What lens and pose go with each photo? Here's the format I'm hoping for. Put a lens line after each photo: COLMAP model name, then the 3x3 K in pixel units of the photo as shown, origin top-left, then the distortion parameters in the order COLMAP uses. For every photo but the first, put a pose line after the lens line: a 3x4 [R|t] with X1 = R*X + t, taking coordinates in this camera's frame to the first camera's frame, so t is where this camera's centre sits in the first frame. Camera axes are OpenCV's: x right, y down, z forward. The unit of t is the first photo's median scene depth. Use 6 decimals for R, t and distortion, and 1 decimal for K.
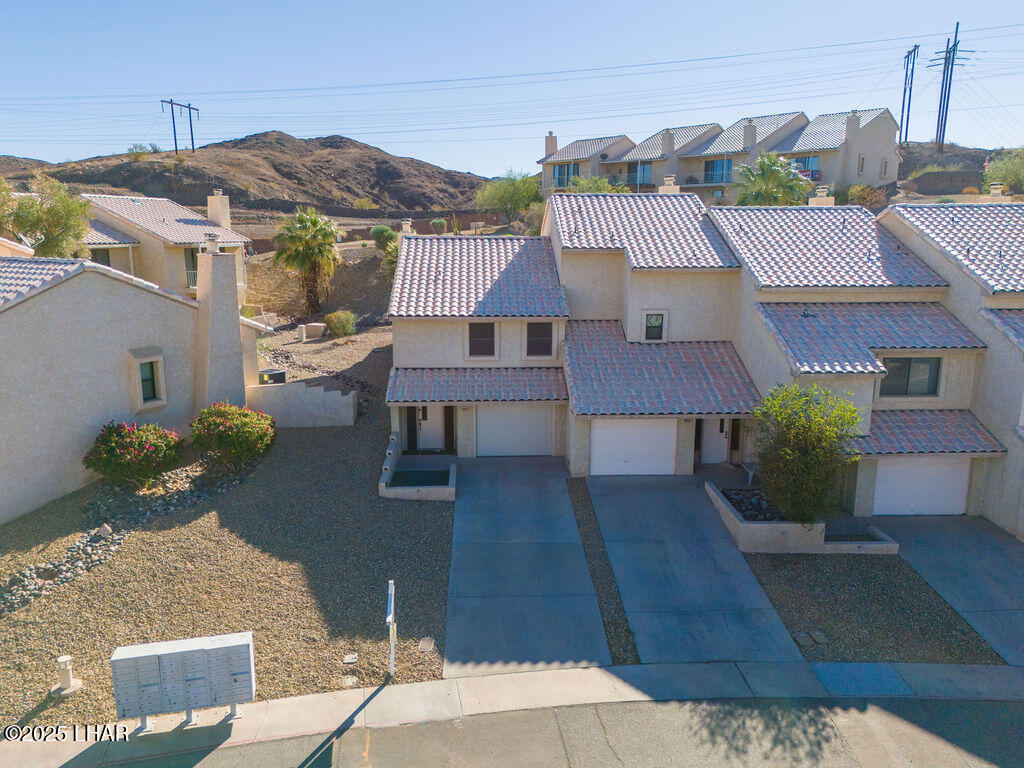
lens RADIAL K [[762.1, 0, 512.3], [0, 762.1, 387.0], [0, 0, 1]] dist [0.068117, -0.057010]
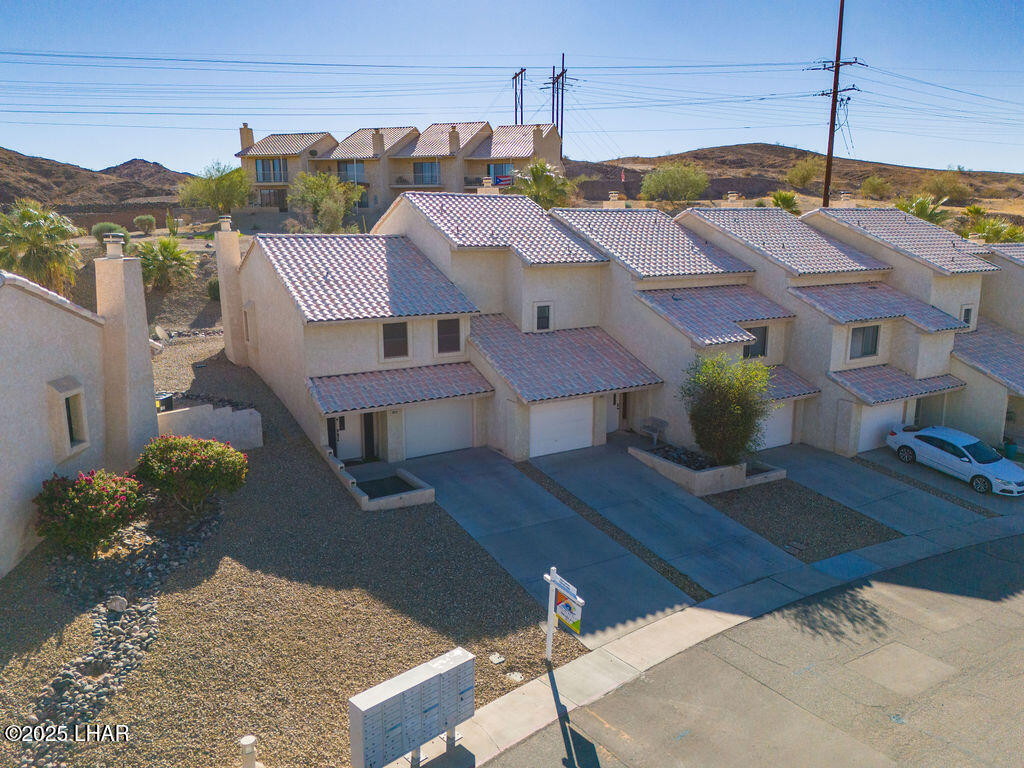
lens RADIAL K [[762.1, 0, 518.8], [0, 762.1, 387.7], [0, 0, 1]] dist [0.068117, -0.057010]
pose [[0.870743, -0.104176, 0.480577, -0.442428], [0.103020, 0.994260, 0.028871, -0.015598], [-0.480826, 0.024370, 0.876477, 0.073192]]
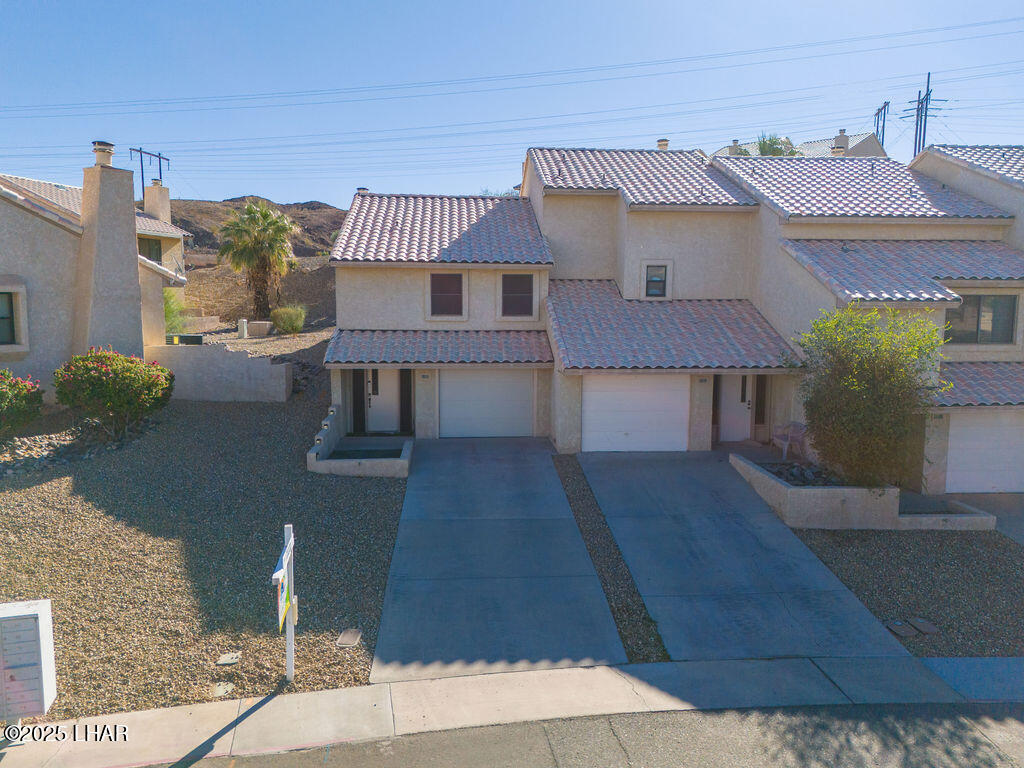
lens RADIAL K [[762.1, 0, 512.9], [0, 762.1, 383.5], [0, 0, 1]] dist [0.068117, -0.057010]
pose [[0.999543, -0.000167, 0.030234, 0.007147], [0.003140, 0.995150, -0.098315, 0.131258], [-0.030071, 0.098365, 0.994696, 0.225281]]
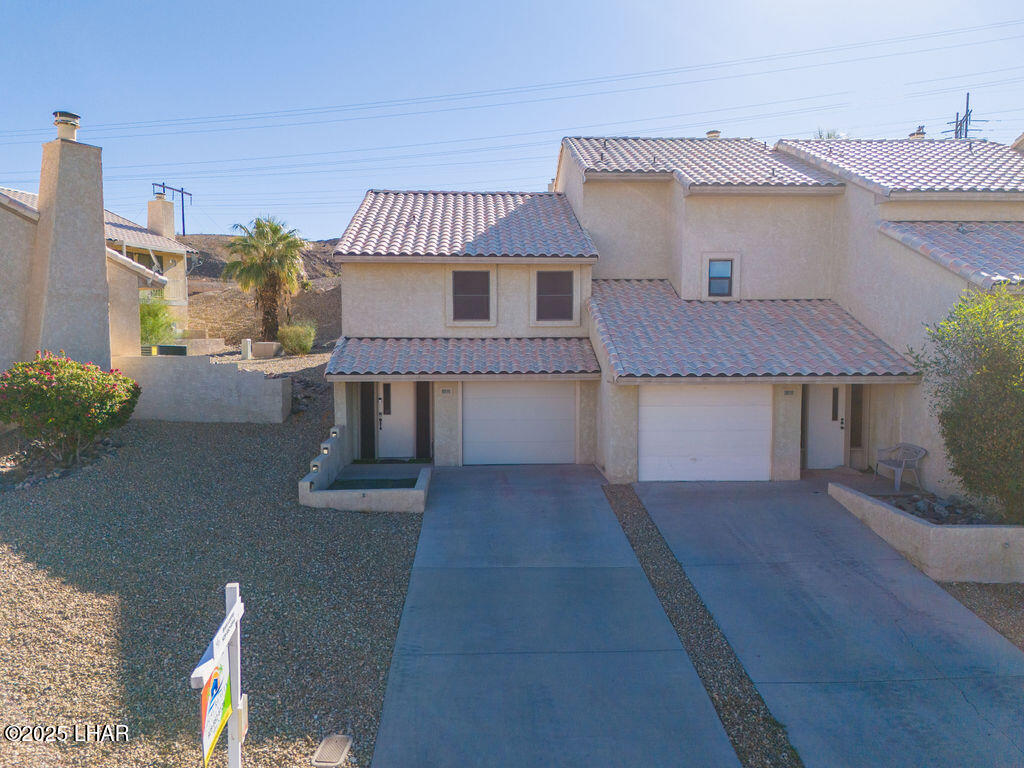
lens RADIAL K [[762.1, 0, 512.3], [0, 762.1, 386.6], [0, 0, 1]] dist [0.068117, -0.057010]
pose [[0.999993, -0.003620, 0.001100, -0.004672], [0.003739, 0.989859, -0.142001, 0.136742], [-0.000574, 0.142005, 0.989866, 0.378908]]
